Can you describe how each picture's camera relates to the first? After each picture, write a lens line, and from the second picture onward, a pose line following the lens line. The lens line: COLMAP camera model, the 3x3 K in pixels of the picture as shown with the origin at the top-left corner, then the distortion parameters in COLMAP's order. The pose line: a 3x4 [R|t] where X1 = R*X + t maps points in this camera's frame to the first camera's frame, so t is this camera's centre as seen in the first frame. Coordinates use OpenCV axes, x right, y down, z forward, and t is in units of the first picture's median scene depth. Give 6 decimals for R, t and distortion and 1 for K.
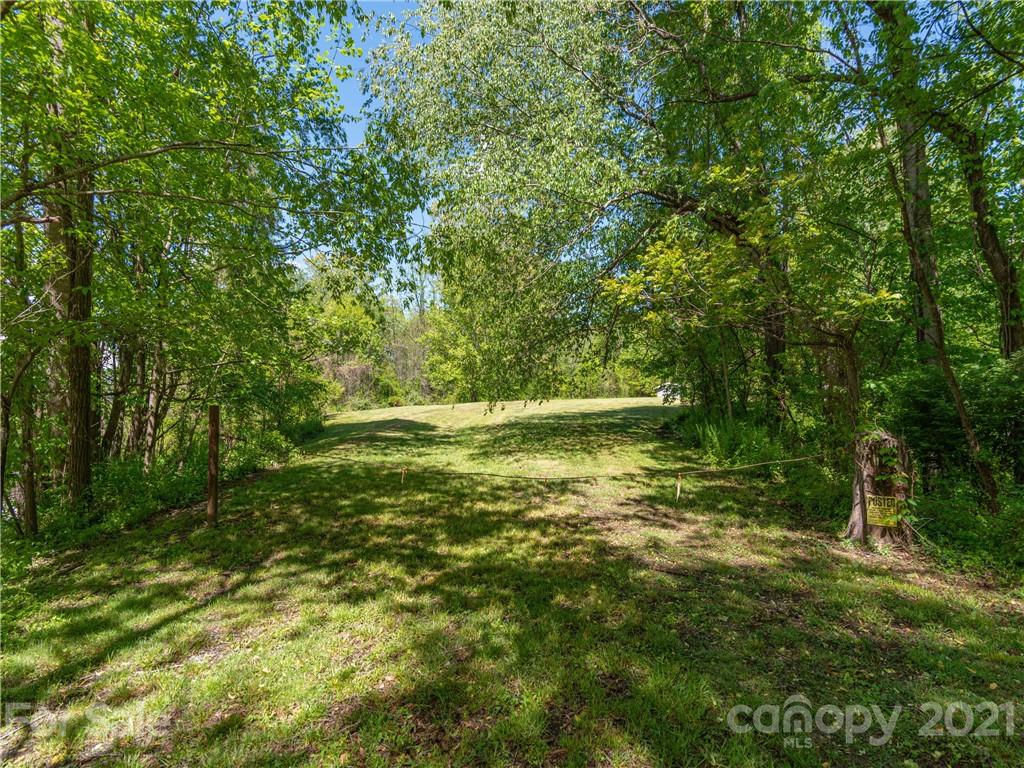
lens RADIAL K [[506.6, 0, 511.6], [0, 506.6, 385.9], [0, 0, 1]] dist [-0.000982, -0.000057]
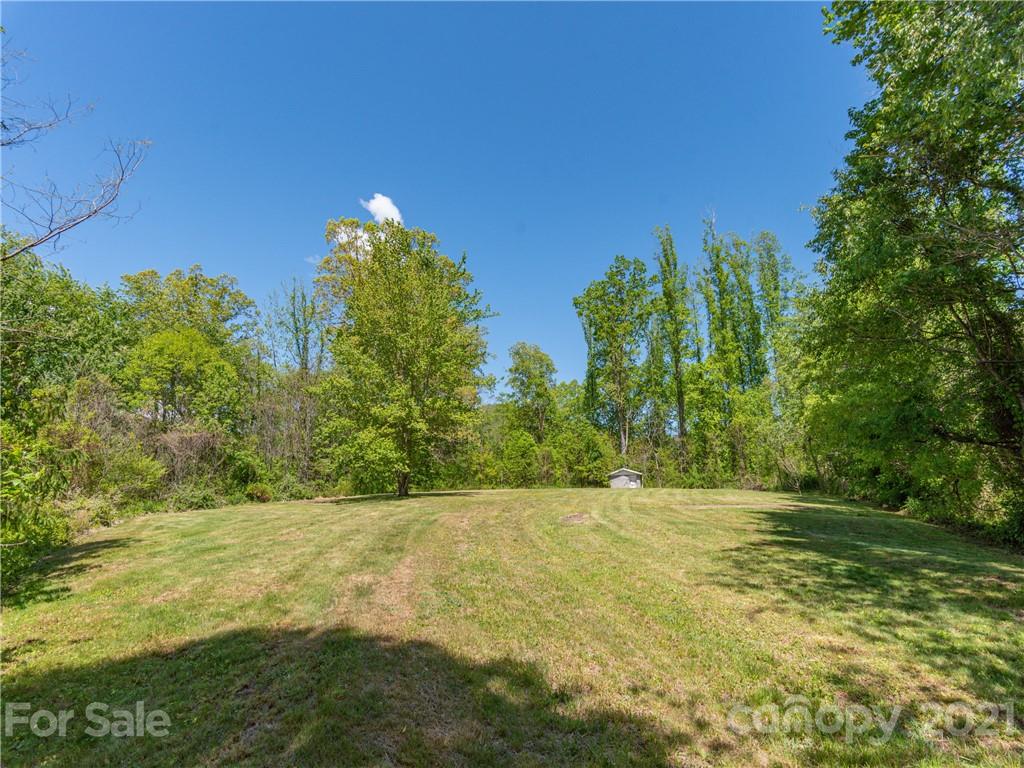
lens RADIAL K [[506.6, 0, 511.7], [0, 506.6, 384.9], [0, 0, 1]] dist [-0.000982, -0.000057]
pose [[0.970285, 0.056066, 0.235379, -0.085431], [-0.017034, 0.986198, -0.164692, -0.002866], [-0.241364, 0.155789, 0.957848, 0.320268]]
